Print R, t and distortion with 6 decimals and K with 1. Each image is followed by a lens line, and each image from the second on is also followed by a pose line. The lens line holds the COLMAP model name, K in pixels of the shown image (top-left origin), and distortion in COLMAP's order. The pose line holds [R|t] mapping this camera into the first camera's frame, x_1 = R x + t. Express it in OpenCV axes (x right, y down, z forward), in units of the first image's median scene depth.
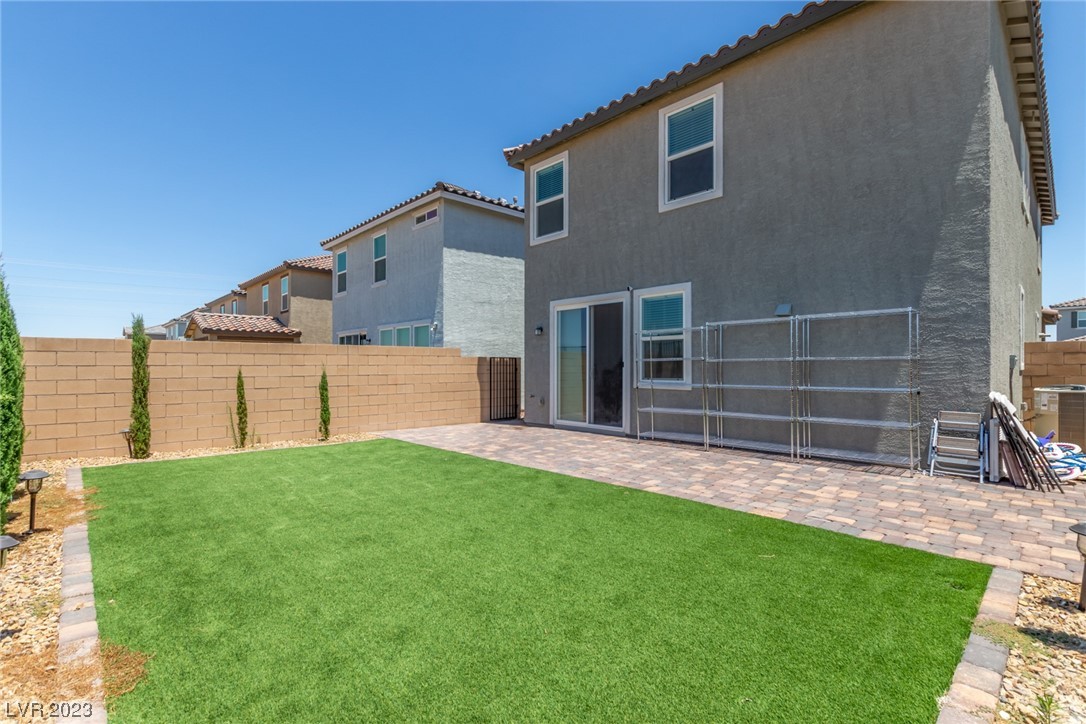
lens RADIAL K [[521.3, 0, 541.0], [0, 521.3, 363.5], [0, 0, 1]] dist [0.003223, -0.002021]
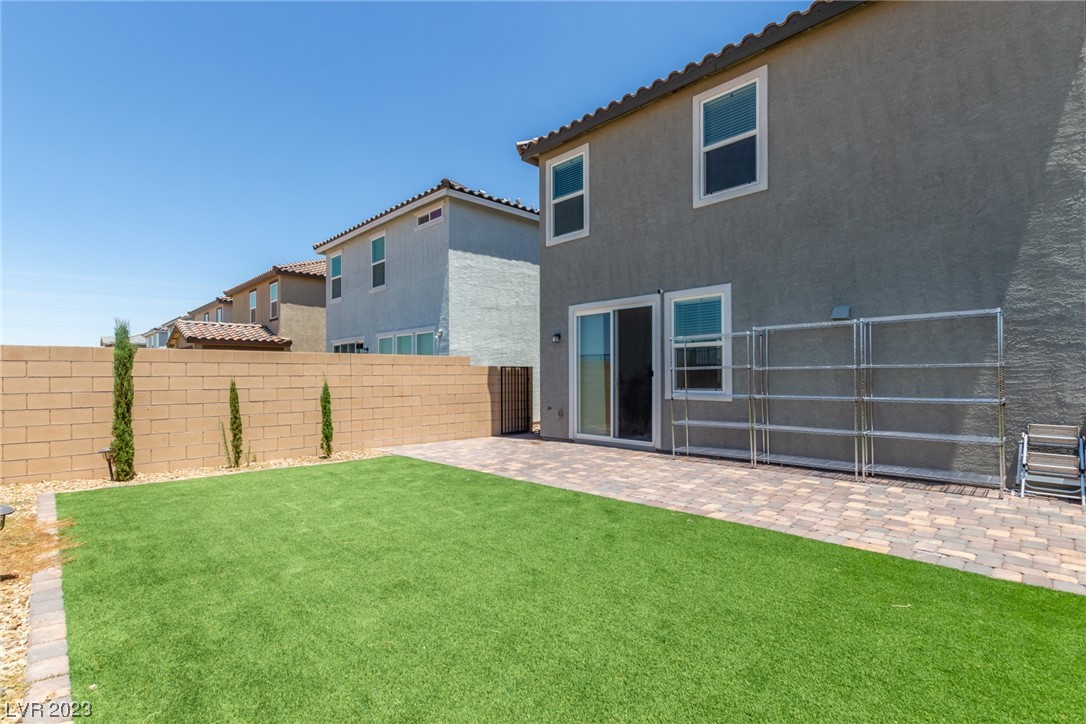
lens RADIAL K [[521.3, 0, 533.7], [0, 521.3, 371.9], [0, 0, 1]] dist [0.003223, -0.002021]
pose [[0.999828, -0.003638, 0.018177, -0.084846], [0.003686, 0.999990, -0.002608, 0.000650], [-0.018167, 0.002674, 0.999831, 0.099910]]
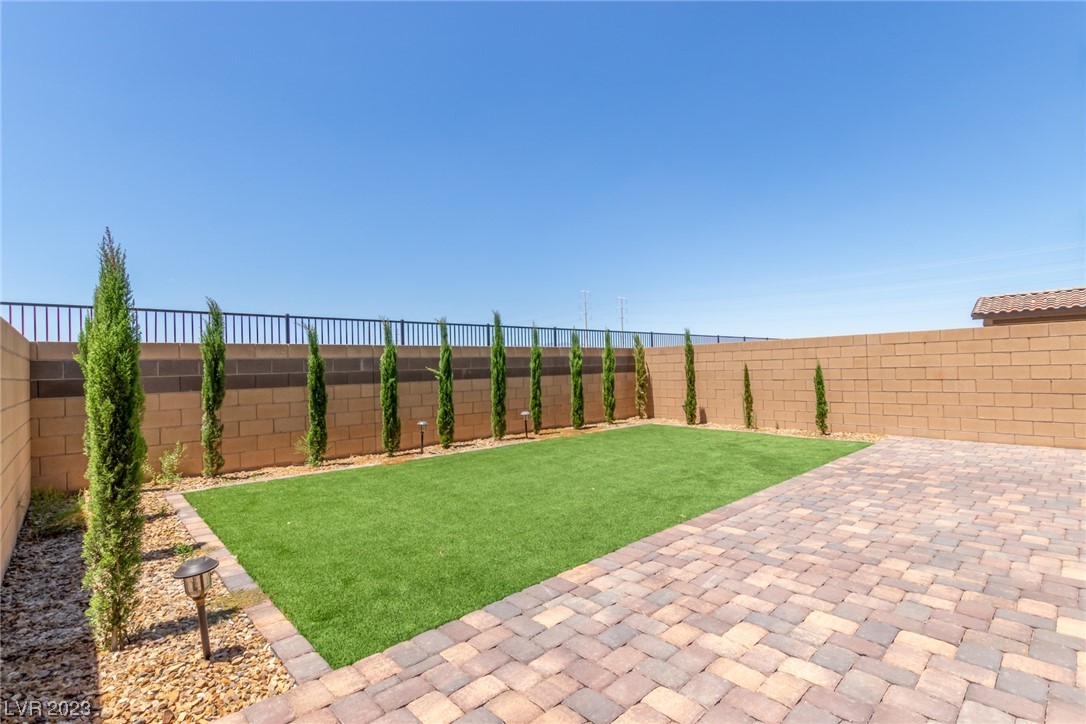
lens RADIAL K [[521.3, 0, 538.5], [0, 521.3, 364.0], [0, 0, 1]] dist [0.003223, -0.002021]
pose [[-0.051971, -0.004022, -0.998641, 0.757927], [0.033913, 0.999408, -0.005790, 0.002221], [0.998073, -0.034168, -0.051803, 0.649596]]
